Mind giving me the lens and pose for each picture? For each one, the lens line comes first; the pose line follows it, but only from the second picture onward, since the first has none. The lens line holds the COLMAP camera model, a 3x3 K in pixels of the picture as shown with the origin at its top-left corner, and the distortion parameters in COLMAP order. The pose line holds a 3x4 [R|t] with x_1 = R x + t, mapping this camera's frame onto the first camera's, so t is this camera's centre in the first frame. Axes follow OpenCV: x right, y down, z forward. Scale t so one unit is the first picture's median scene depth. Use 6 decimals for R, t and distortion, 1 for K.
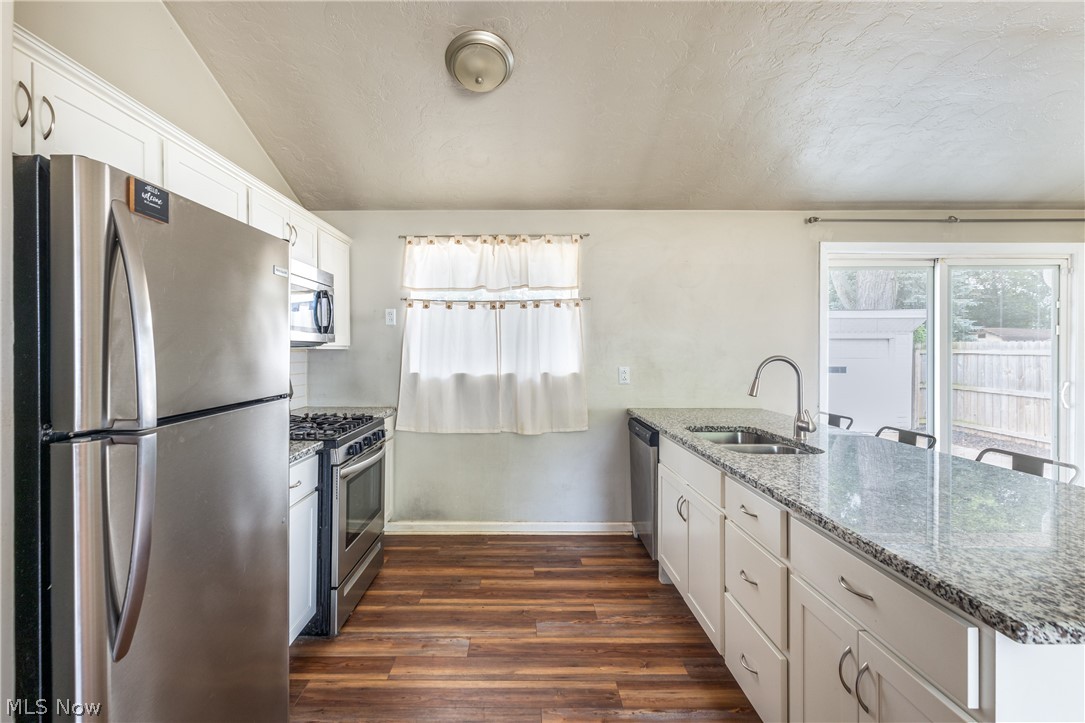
lens RADIAL K [[486.3, 0, 528.6], [0, 486.3, 356.1], [0, 0, 1]] dist [0.003316, -0.001302]
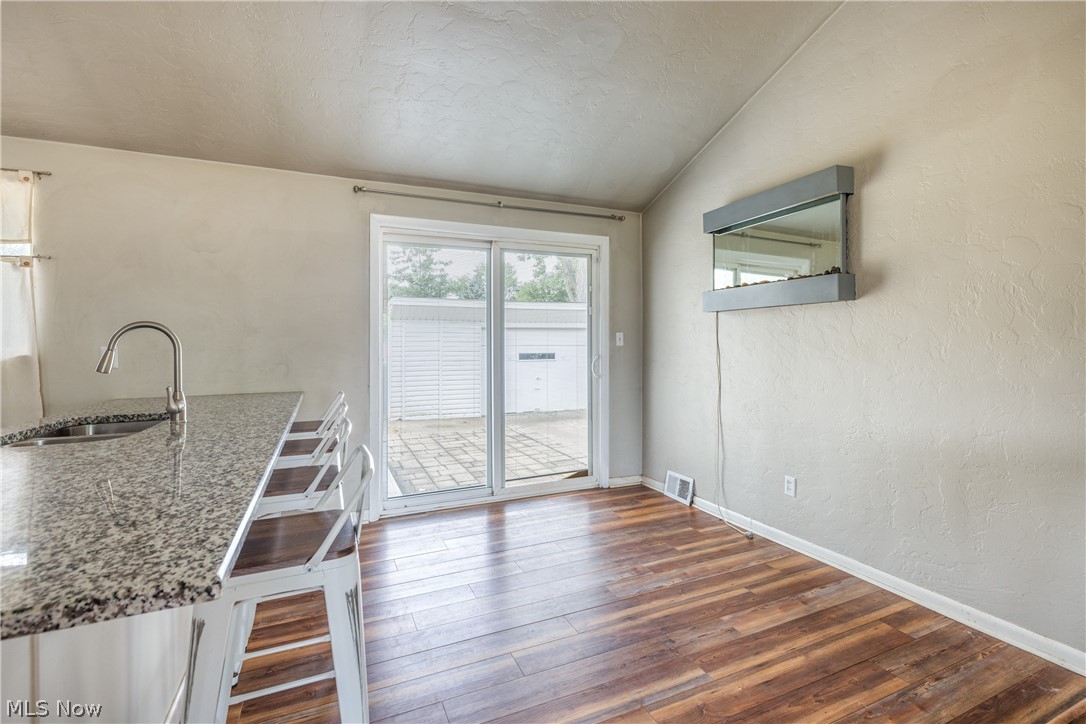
lens RADIAL K [[486.8, 0, 545.0], [0, 486.8, 347.7], [0, 0, 1]] dist [0.003316, -0.001302]
pose [[0.913900, -0.012099, 0.405758, 0.523761], [0.013918, 0.999902, -0.001532, 0.034935], [-0.405700, 0.007048, 0.913979, -0.008428]]
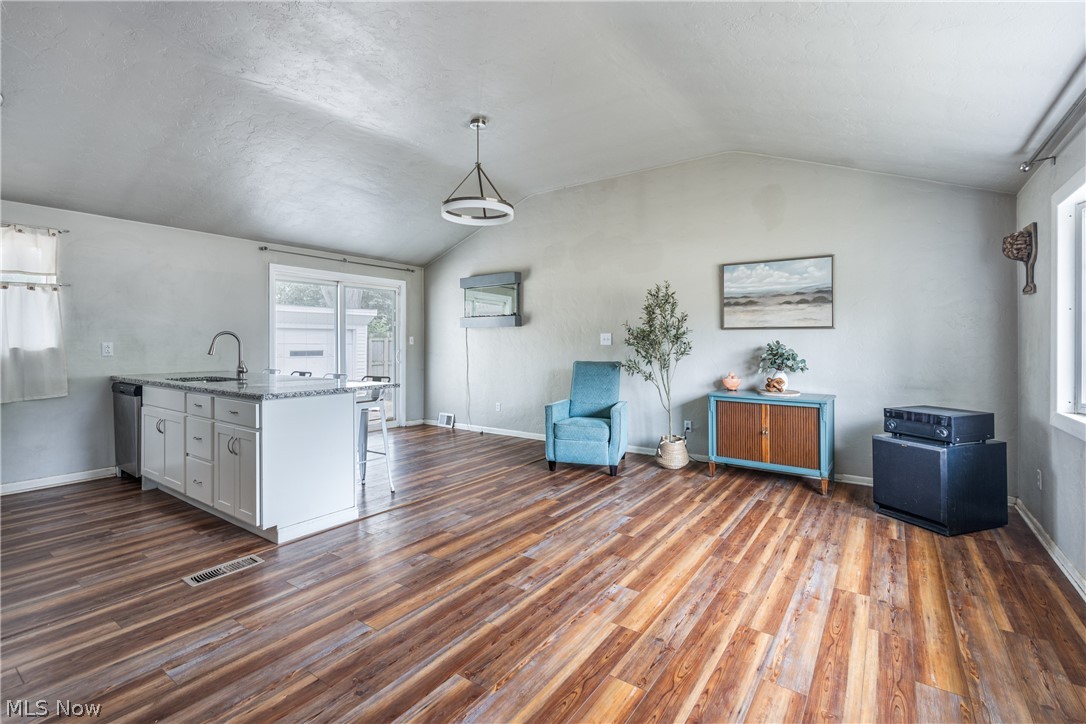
lens RADIAL K [[486.8, 0, 536.7], [0, 486.8, 340.9], [0, 0, 1]] dist [0.003316, -0.001302]
pose [[0.589880, 0.002079, 0.807489, -0.163824], [0.010494, 0.999893, -0.010240, 0.042493], [-0.807423, 0.014514, 0.589794, -0.624939]]
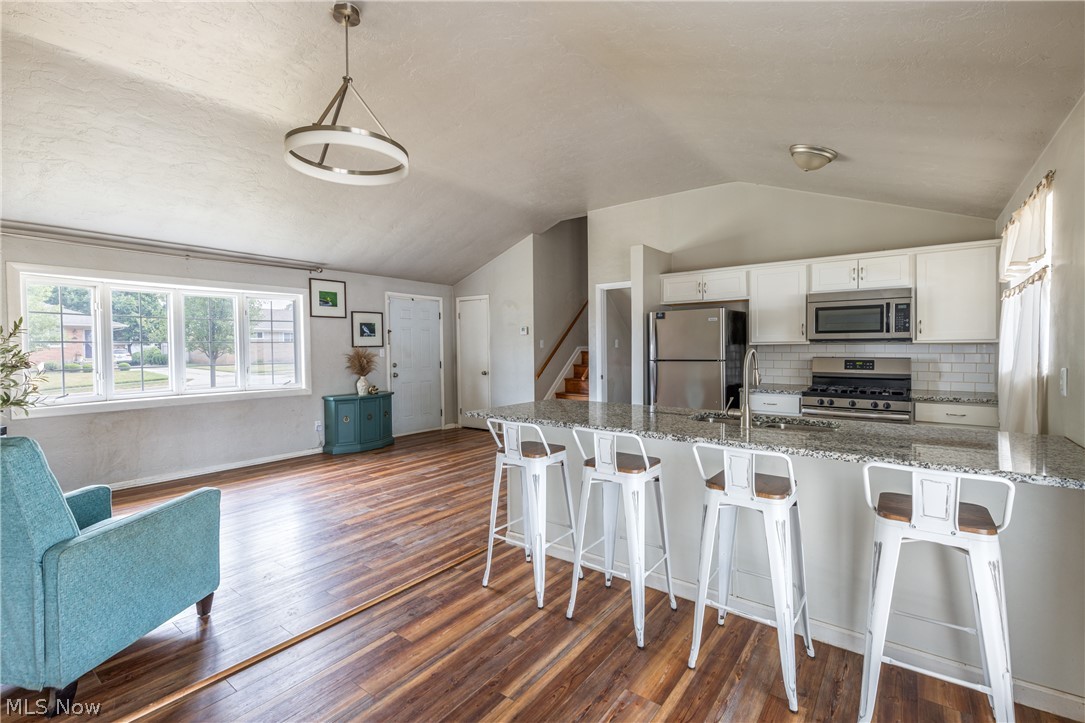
lens RADIAL K [[486.3, 0, 541.1], [0, 486.3, 357.9], [0, 0, 1]] dist [0.003316, -0.001302]
pose [[-0.610253, 0.020518, -0.791941, 1.111929], [-0.002192, 0.999617, 0.027587, -0.006419], [0.792204, 0.018571, -0.609974, 0.862115]]
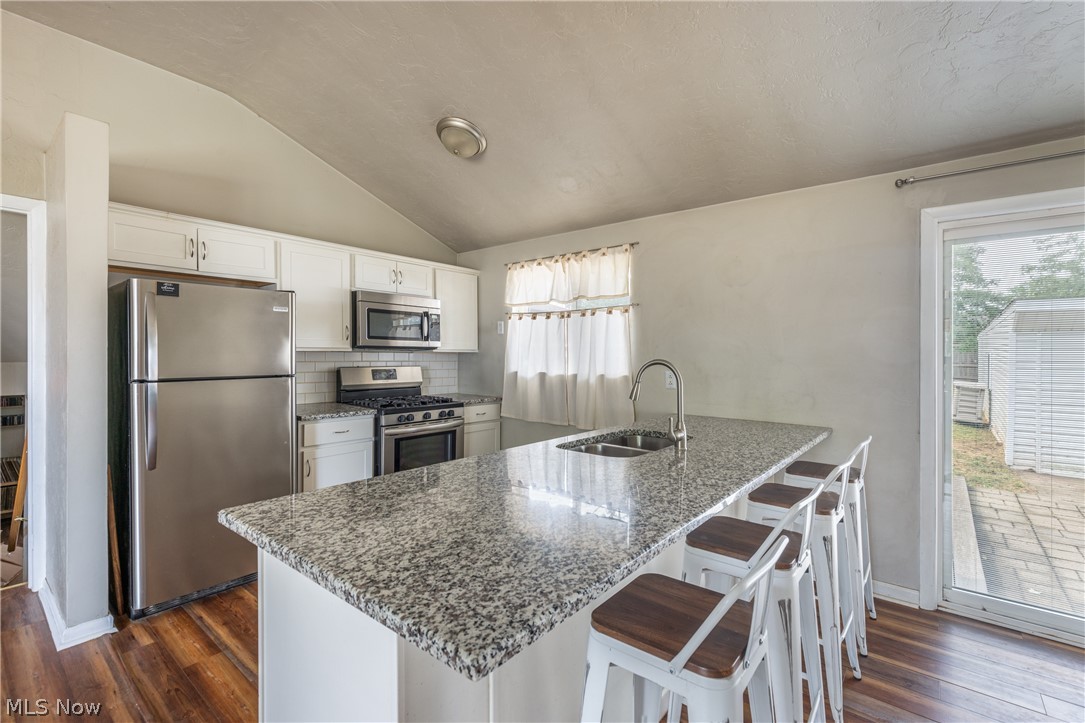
lens RADIAL K [[486.3, 0, 544.2], [0, 486.3, 351.3], [0, 0, 1]] dist [0.003316, -0.001302]
pose [[0.771169, 0.004391, -0.636616, 0.632452], [-0.015666, 0.999804, -0.012080, -0.002969], [0.636438, 0.019289, 0.771087, 0.079795]]
